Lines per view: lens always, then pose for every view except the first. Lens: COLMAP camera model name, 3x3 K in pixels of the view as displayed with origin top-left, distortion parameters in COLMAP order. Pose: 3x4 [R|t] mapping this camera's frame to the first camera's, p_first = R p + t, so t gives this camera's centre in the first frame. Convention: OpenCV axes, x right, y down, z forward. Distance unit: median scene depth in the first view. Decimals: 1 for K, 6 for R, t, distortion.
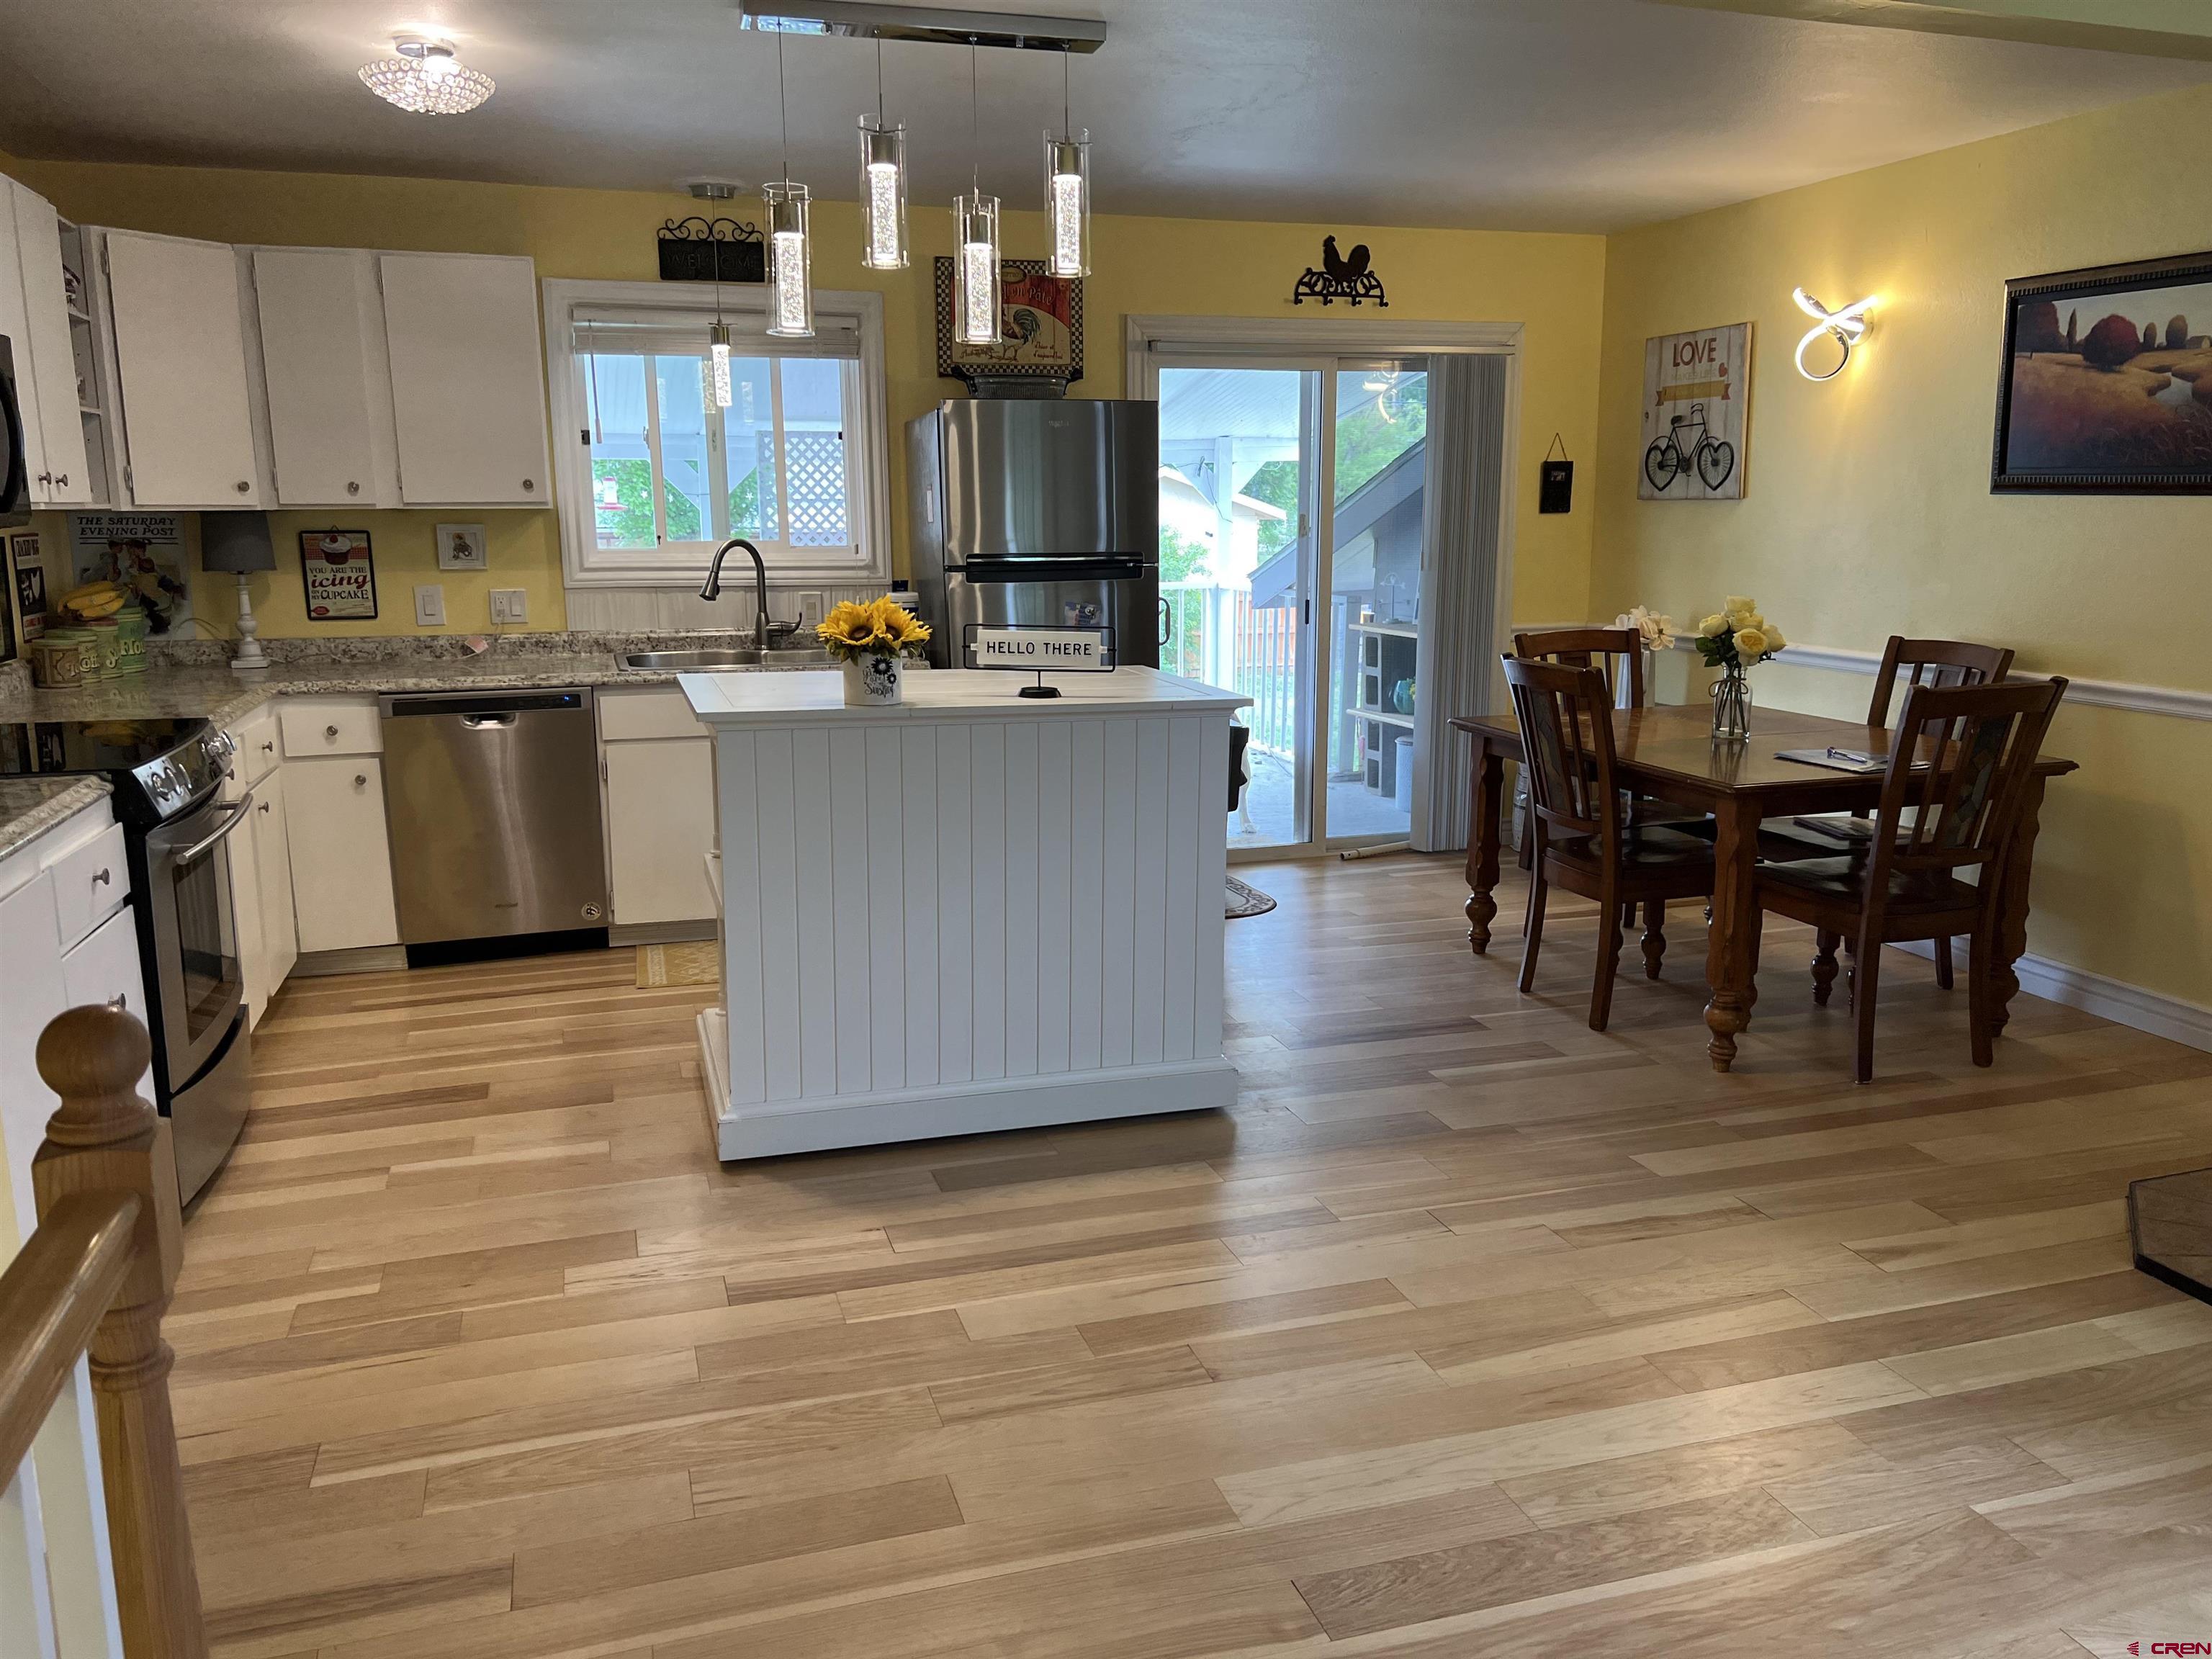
lens RADIAL K [[1671.1, 0, 1115.4], [0, 1671.1, 825.7], [0, 0, 1]] dist [0.061226, -0.069701]
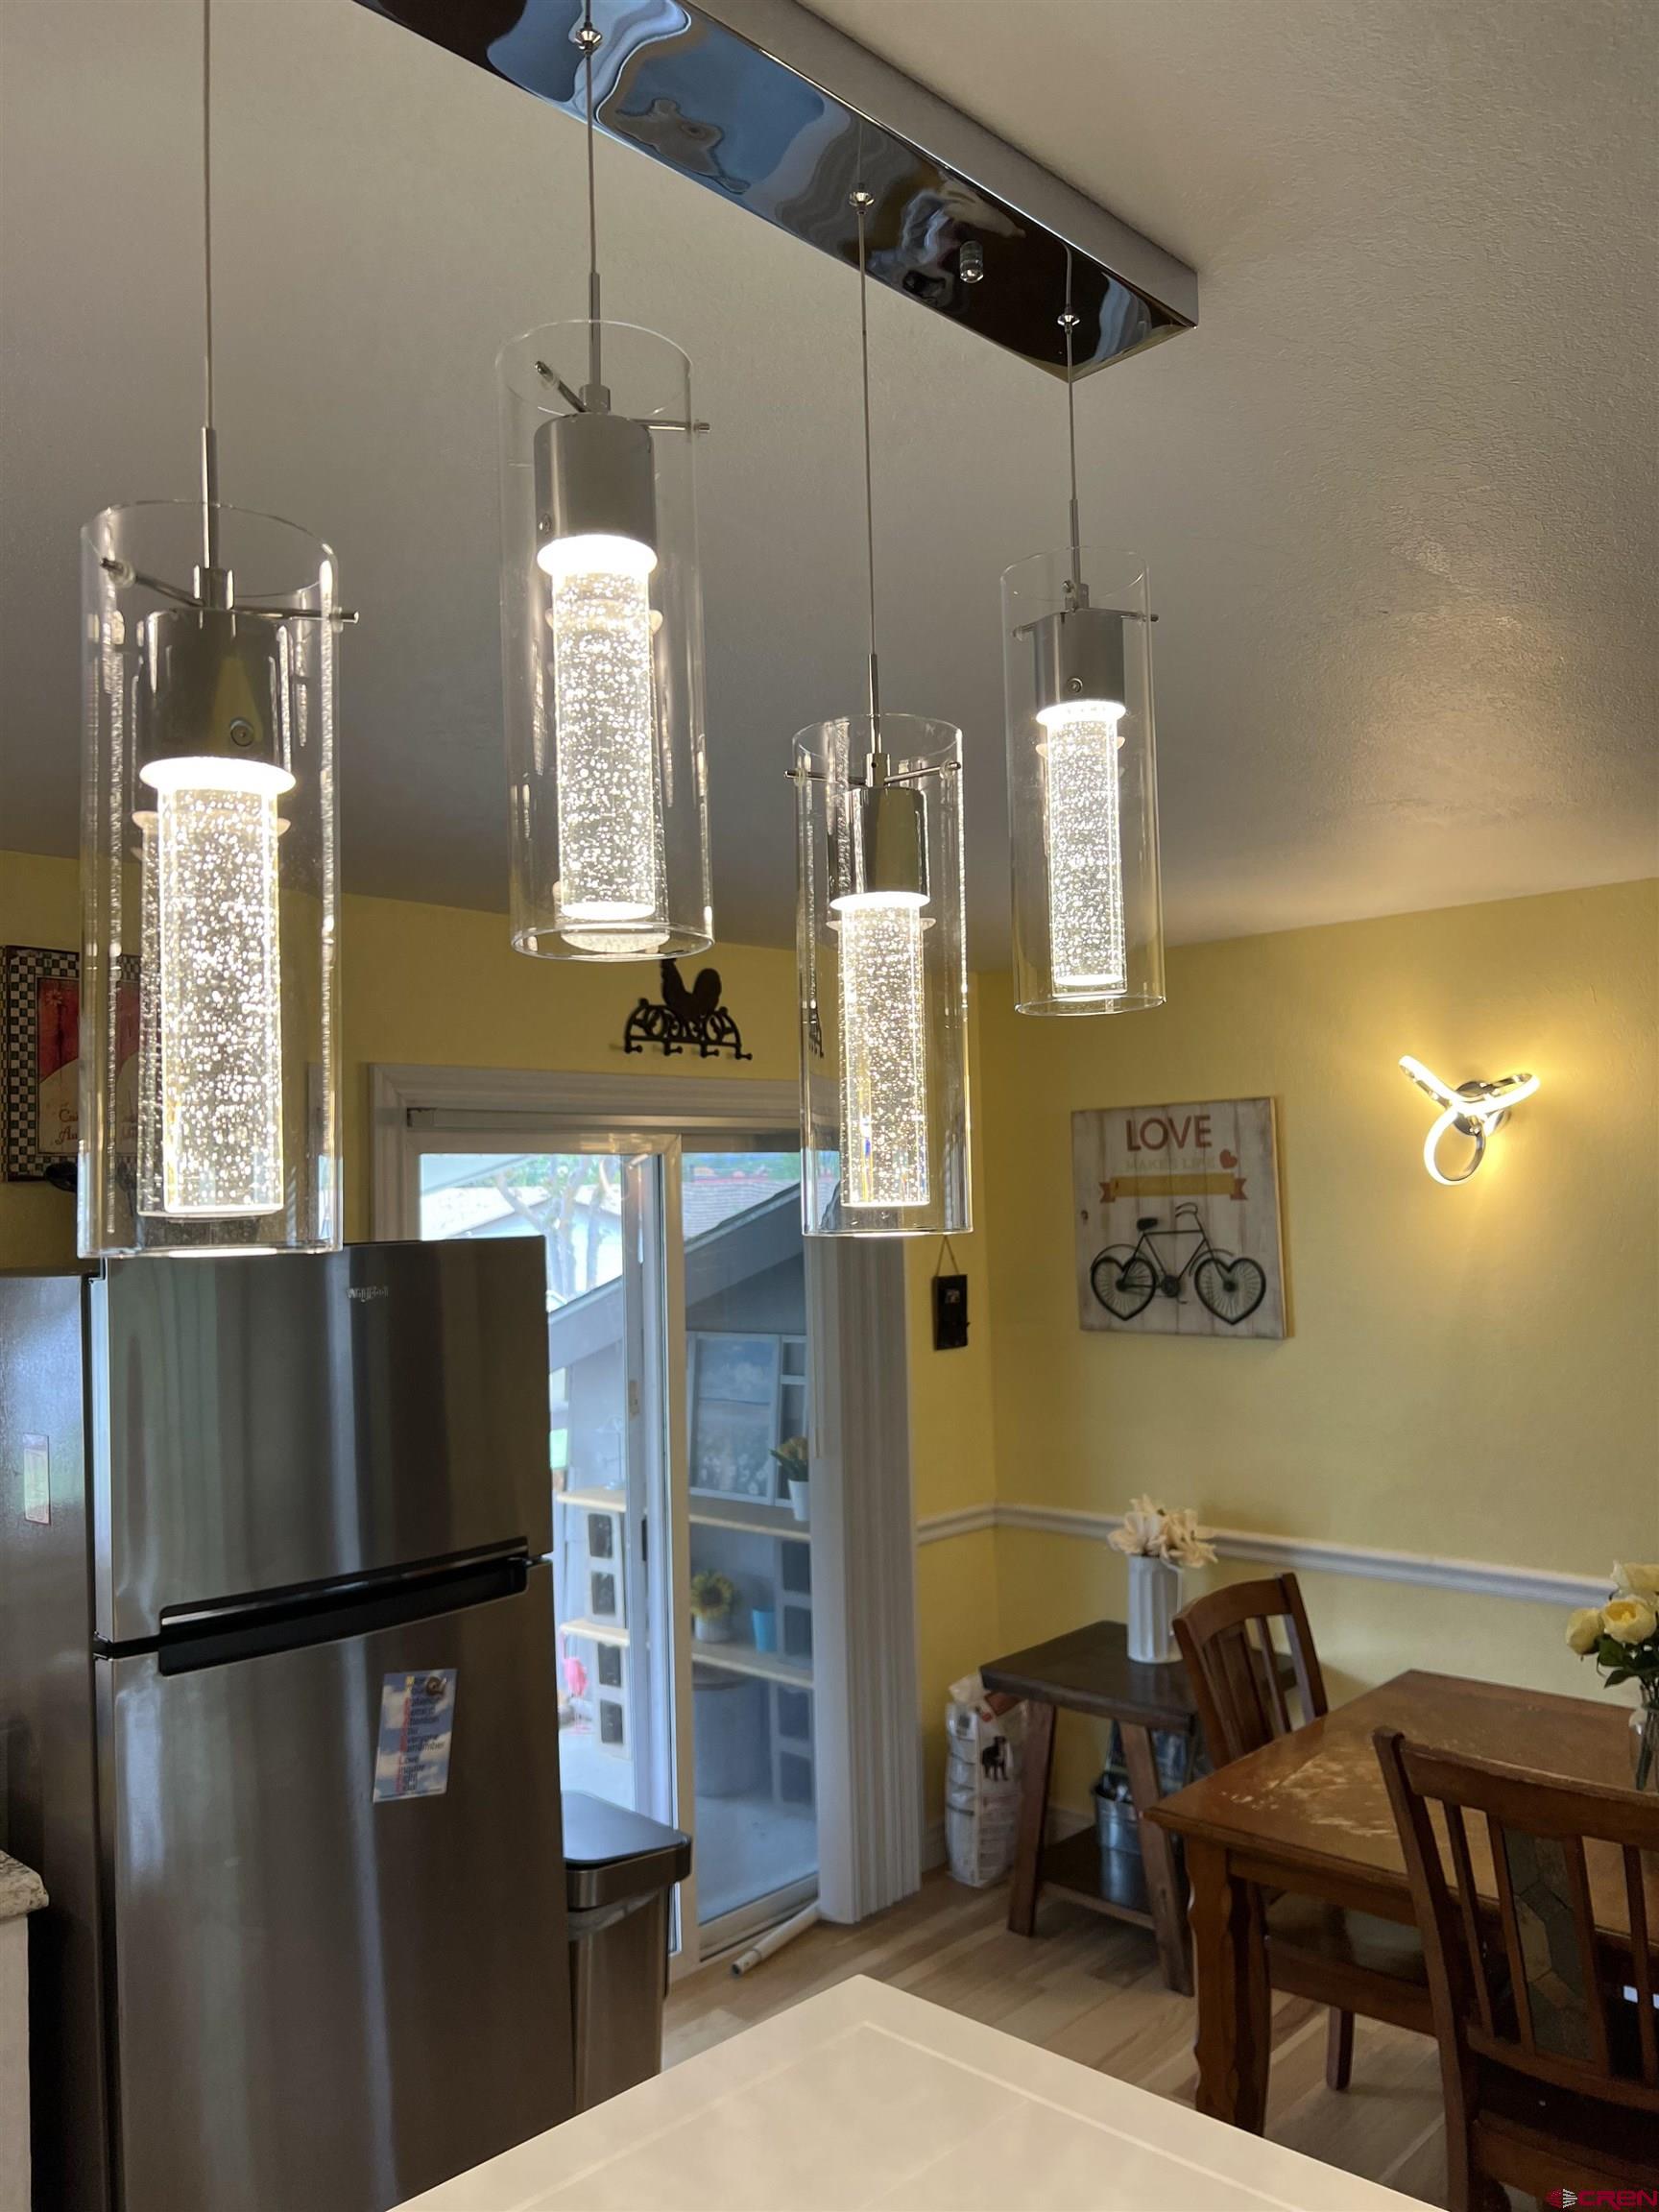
lens RADIAL K [[1671.1, 0, 825.0], [0, 1671.1, 1119.8], [0, 0, 1]] dist [0.061226, -0.069701]
pose [[0.875948, 0.004341, 0.482385, -0.166373], [0.115274, 0.969107, -0.218044, -0.189600], [-0.468430, 0.246602, 0.848387, 0.593072]]
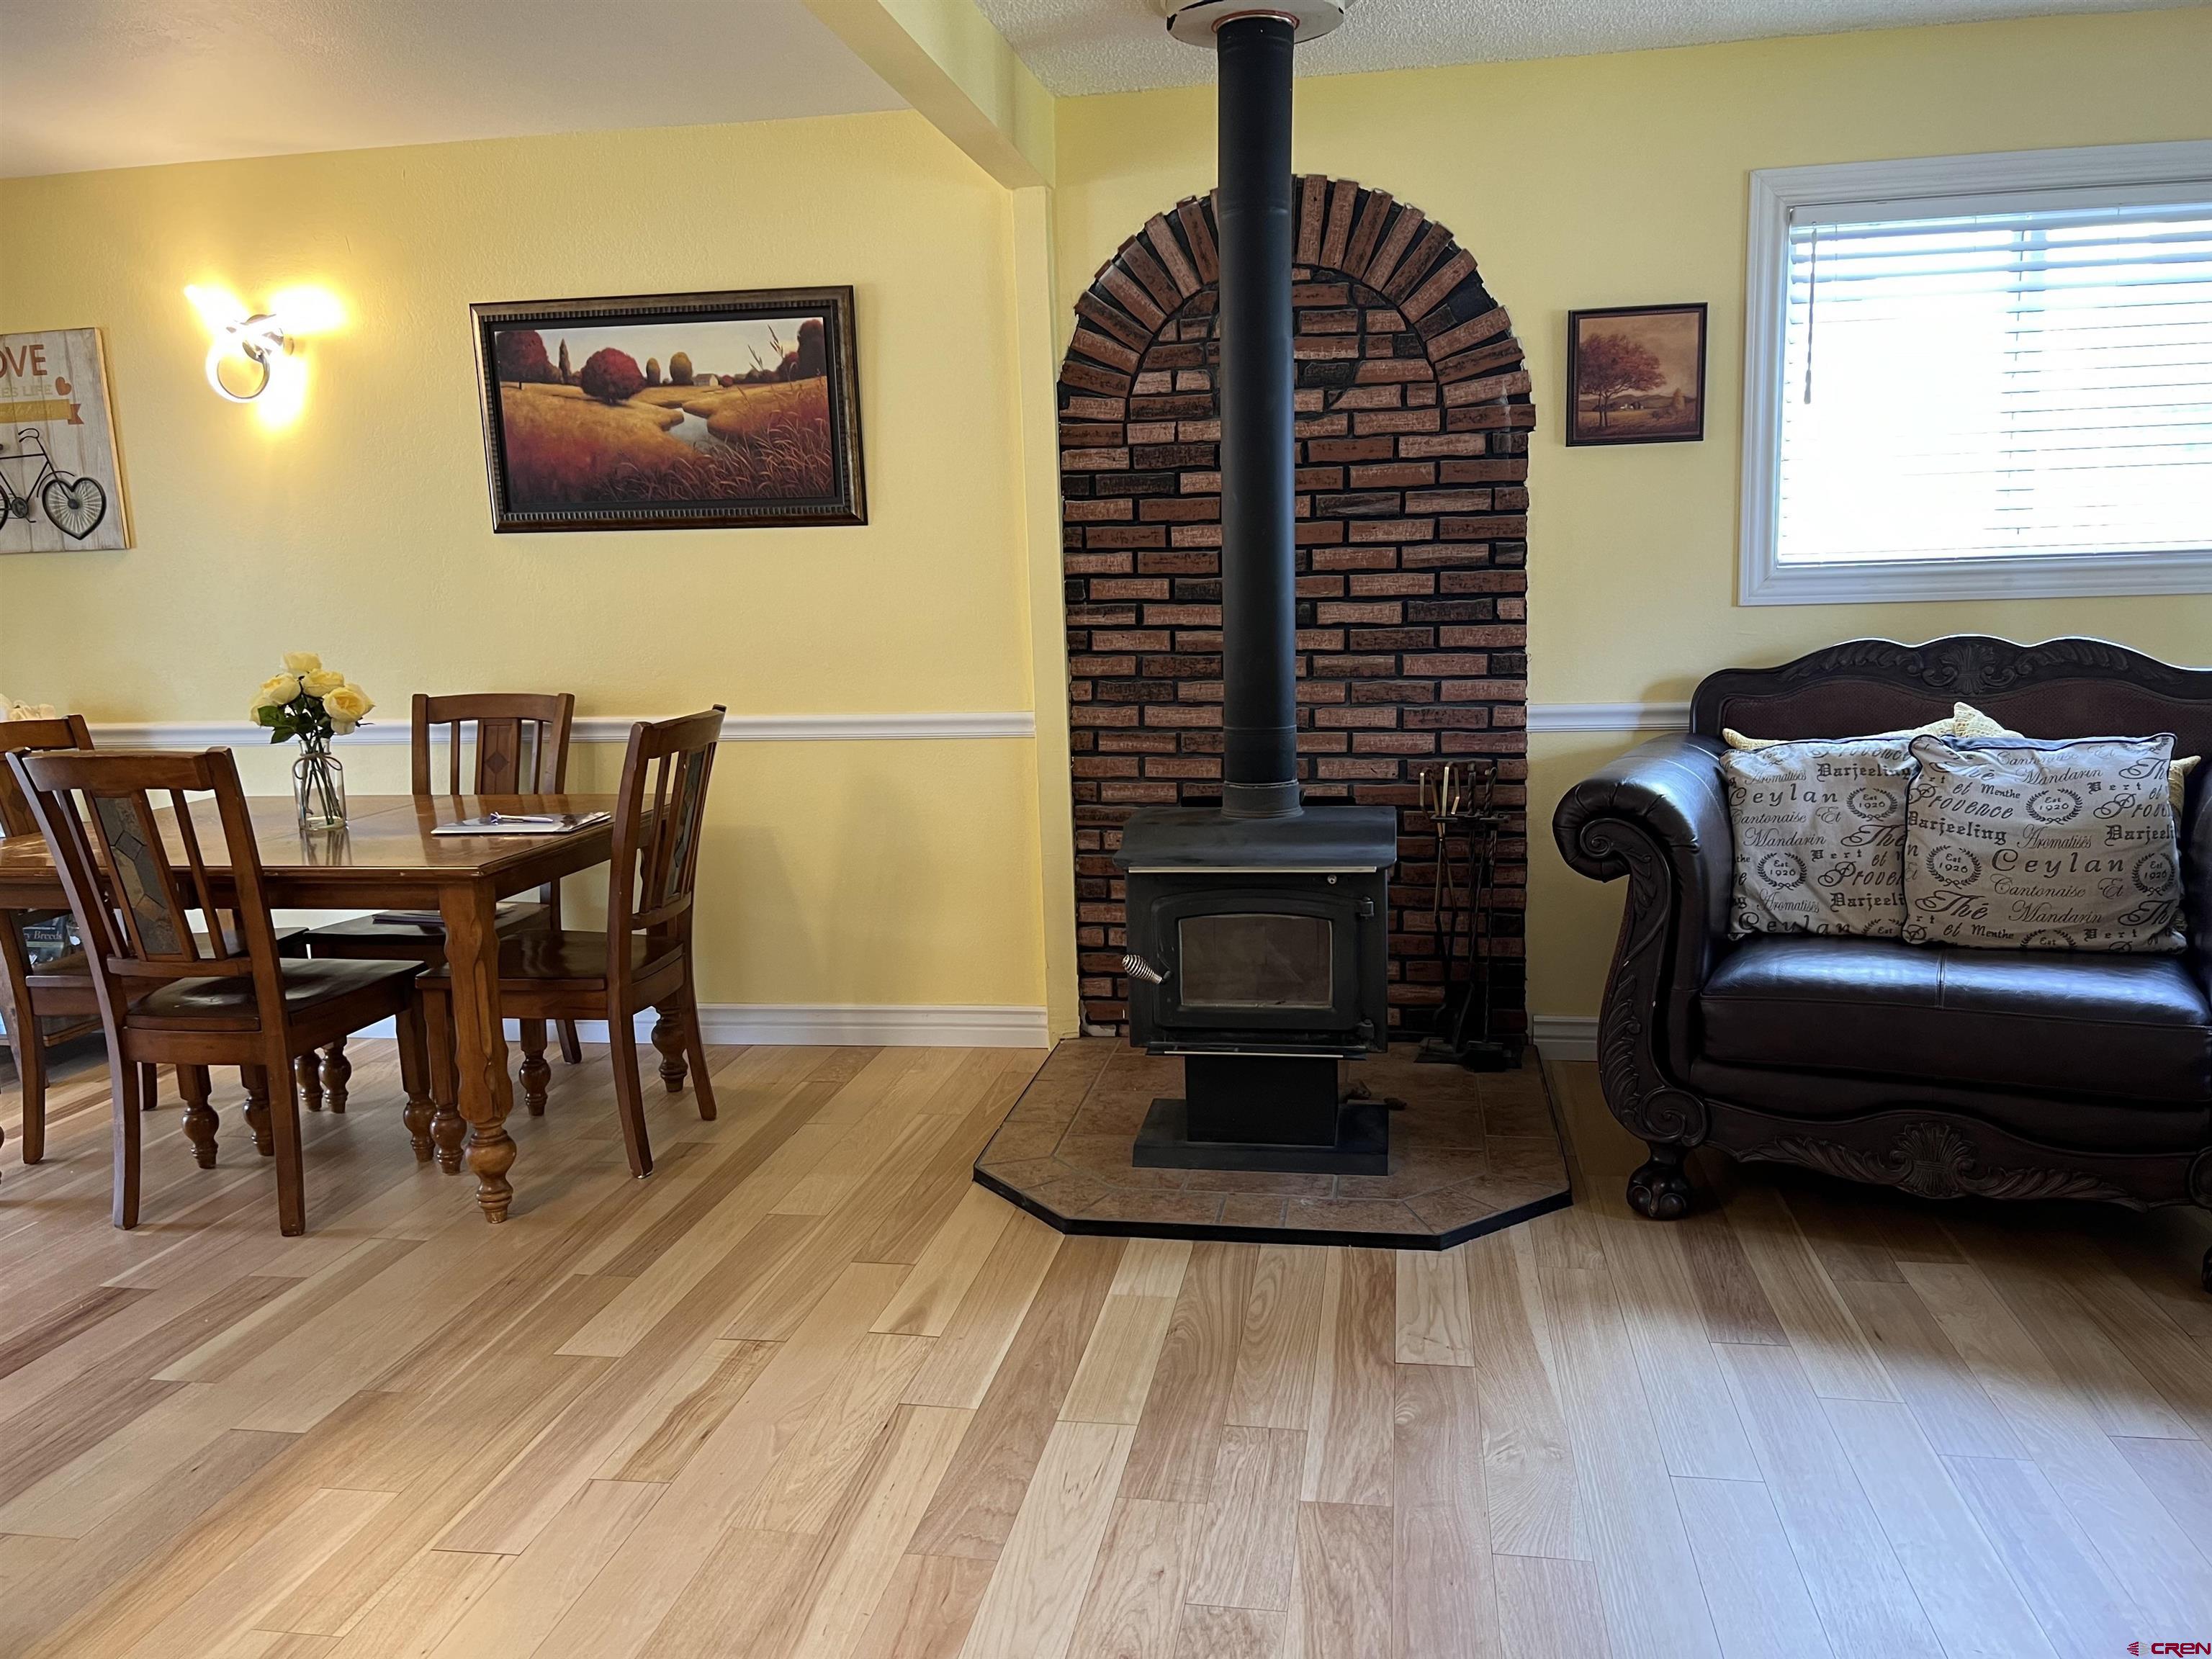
lens RADIAL K [[1671.1, 0, 1116.5], [0, 1671.1, 838.8], [0, 0, 1]] dist [0.061226, -0.069701]
pose [[0.460609, -0.145822, 0.875543, -0.163836], [0.196894, 0.978623, 0.059408, -0.020743], [-0.865490, 0.145025, 0.479474, 0.294675]]
